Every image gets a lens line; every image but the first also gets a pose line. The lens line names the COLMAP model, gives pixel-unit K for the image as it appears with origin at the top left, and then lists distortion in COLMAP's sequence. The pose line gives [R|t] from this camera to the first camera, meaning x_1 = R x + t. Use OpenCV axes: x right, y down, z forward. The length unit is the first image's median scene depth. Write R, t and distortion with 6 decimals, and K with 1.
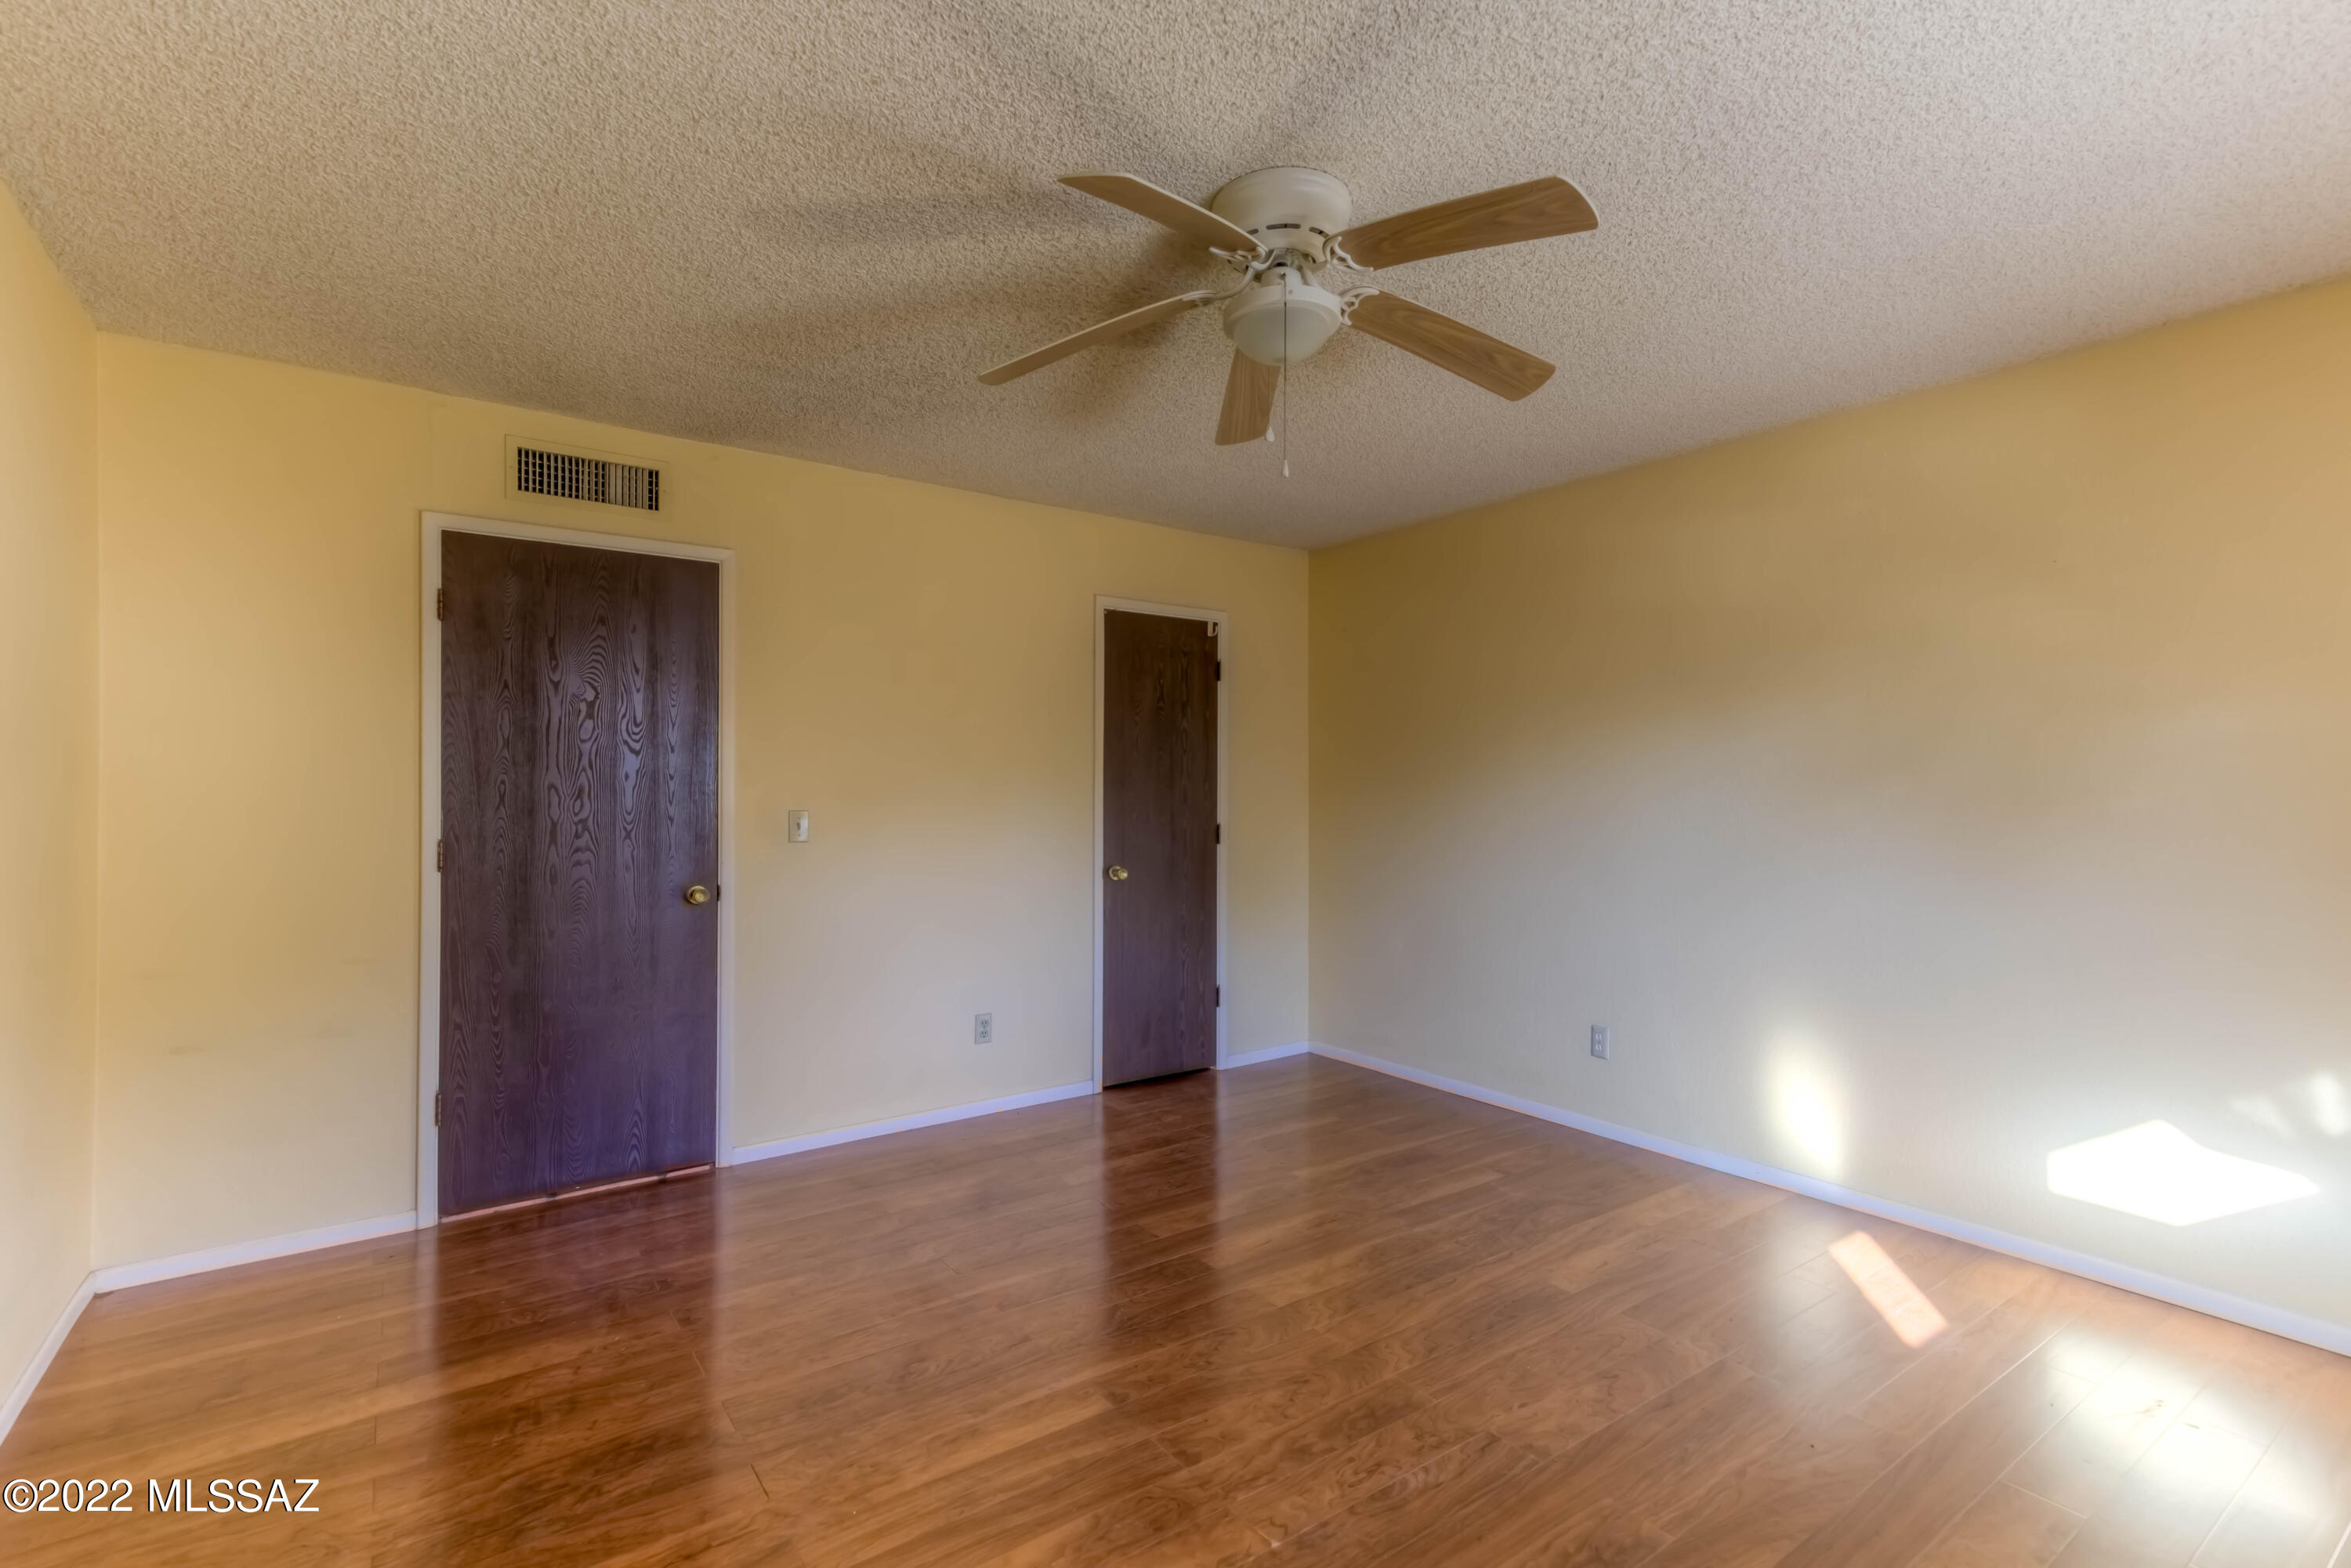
lens RADIAL K [[1150.3, 0, 1183.9], [0, 1150.3, 779.3], [0, 0, 1]] dist [0.026481, -0.000173]
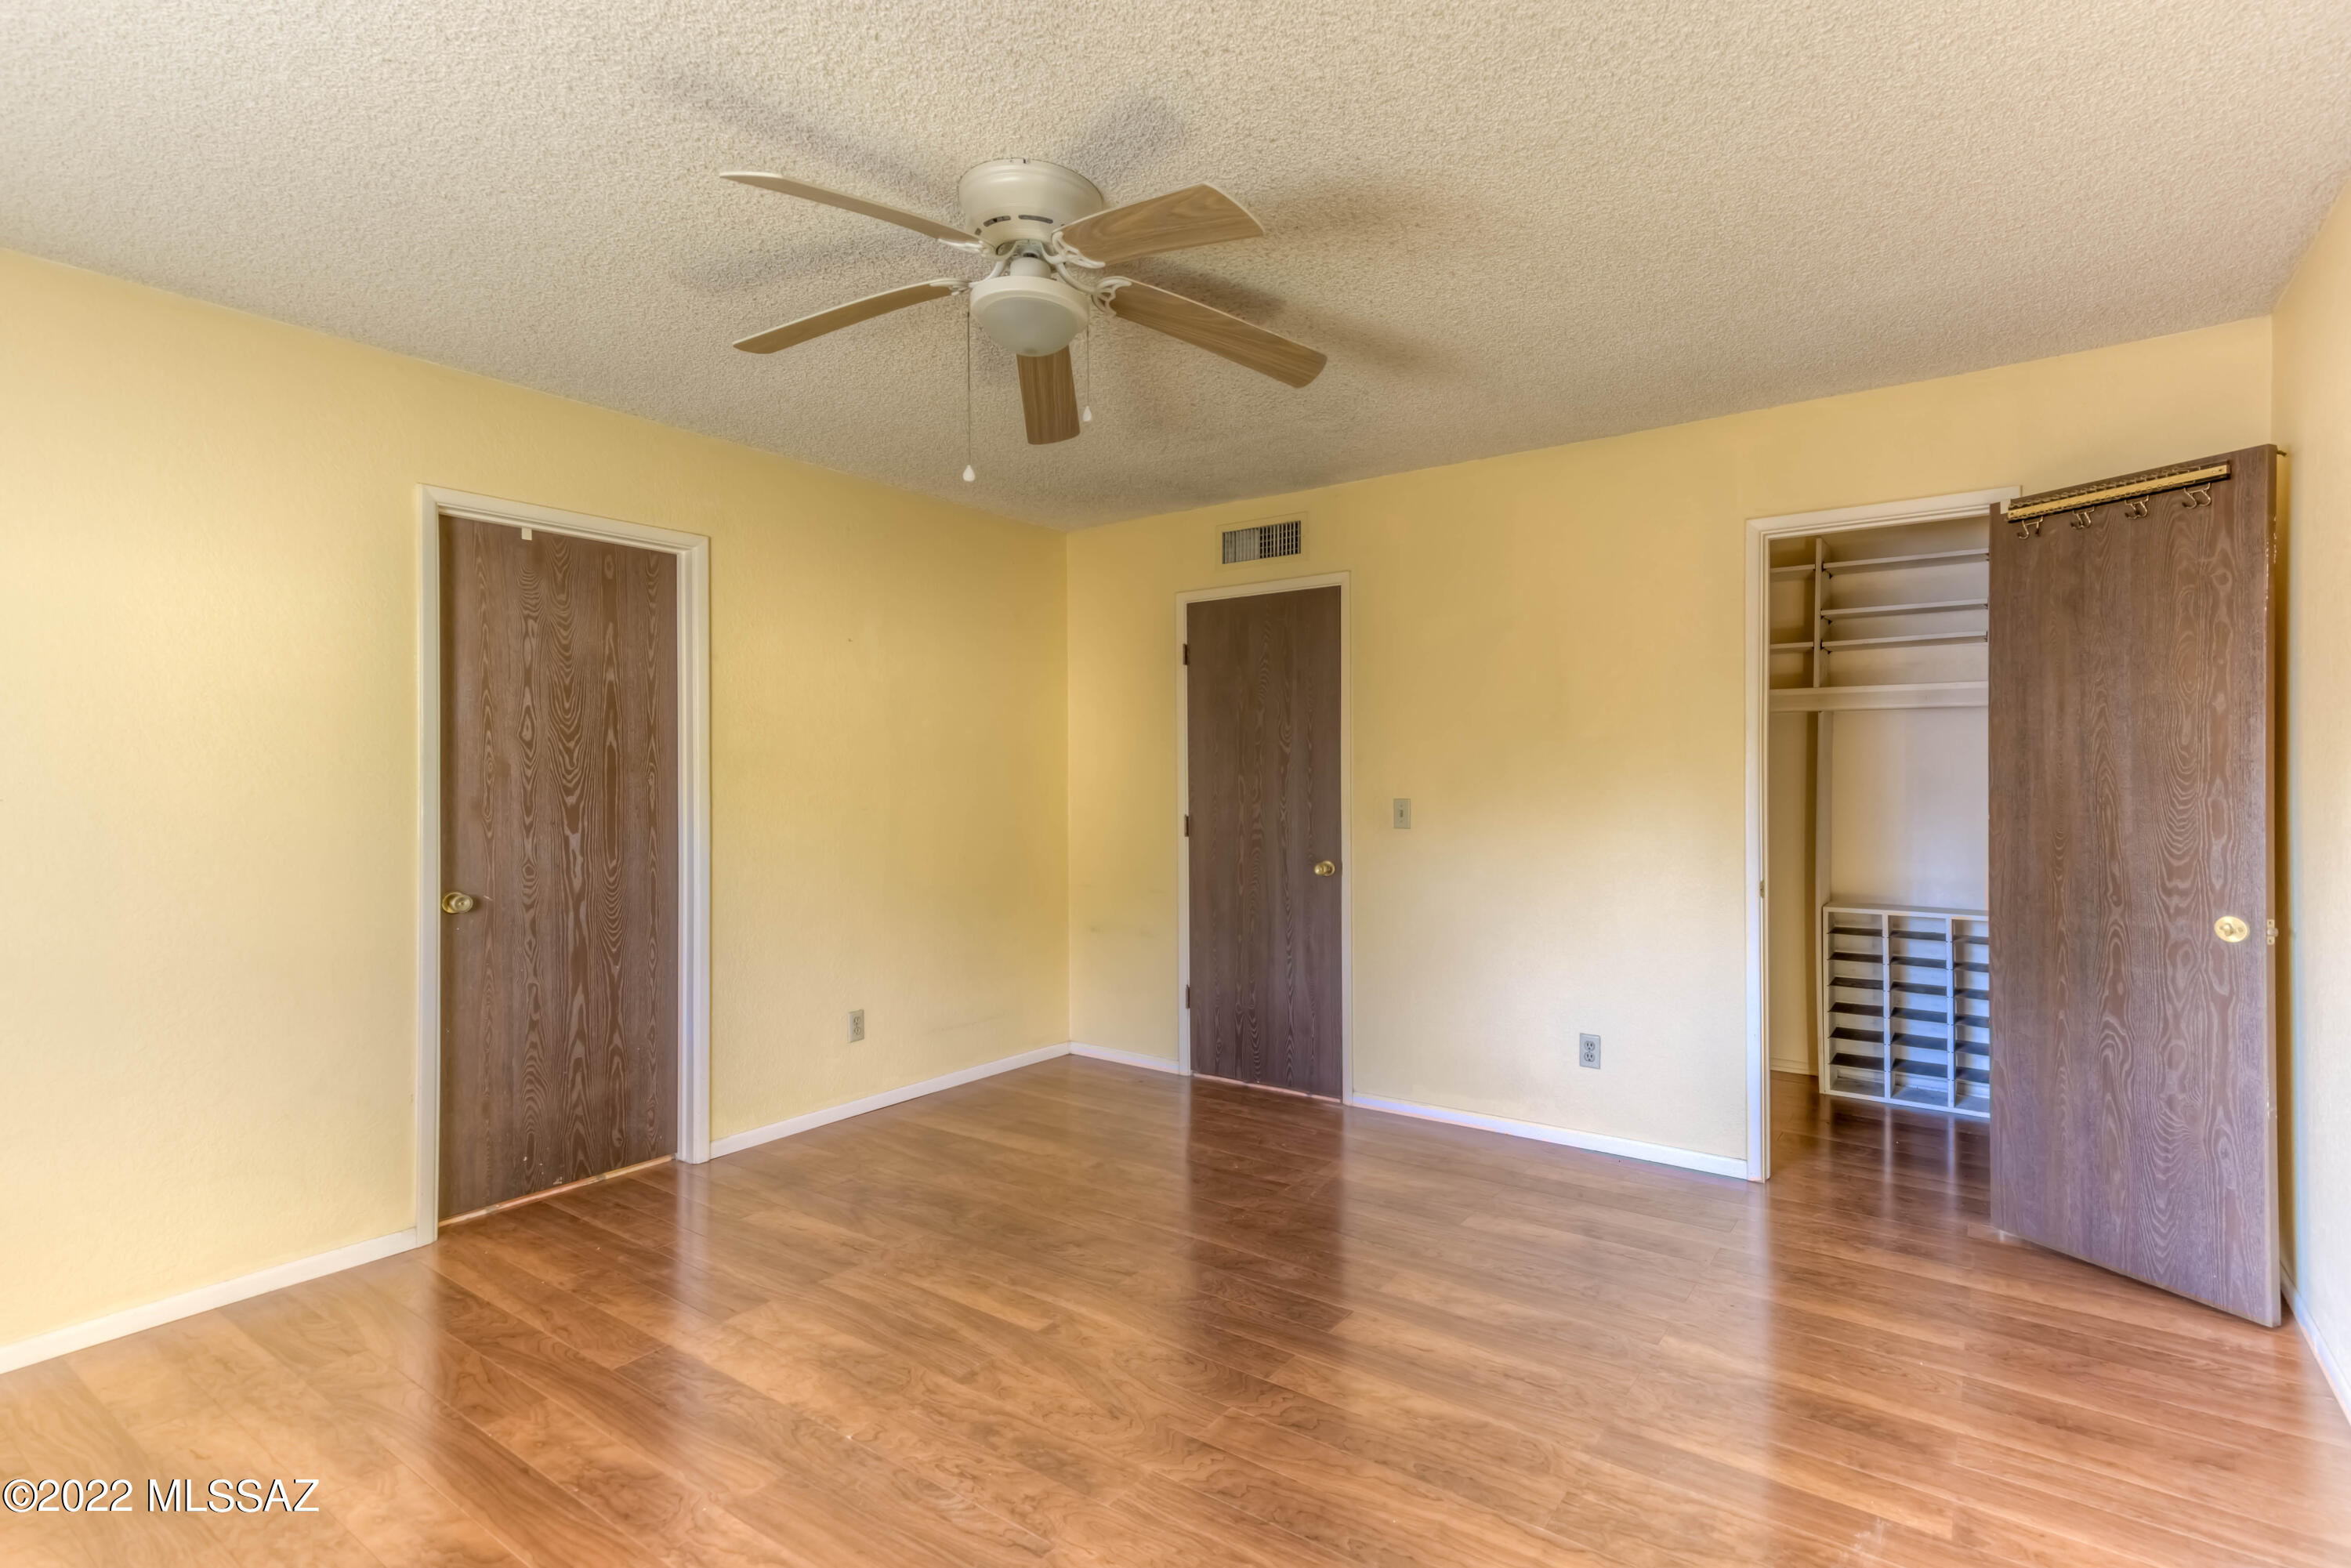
lens RADIAL K [[1150.3, 0, 1183.9], [0, 1150.3, 779.3], [0, 0, 1]] dist [0.026481, -0.000173]
pose [[0.275687, -0.000504, -0.961247, 0.766207], [0.013009, 0.999910, 0.003207, 0.002851], [0.961159, -0.013389, 0.275669, 0.604160]]
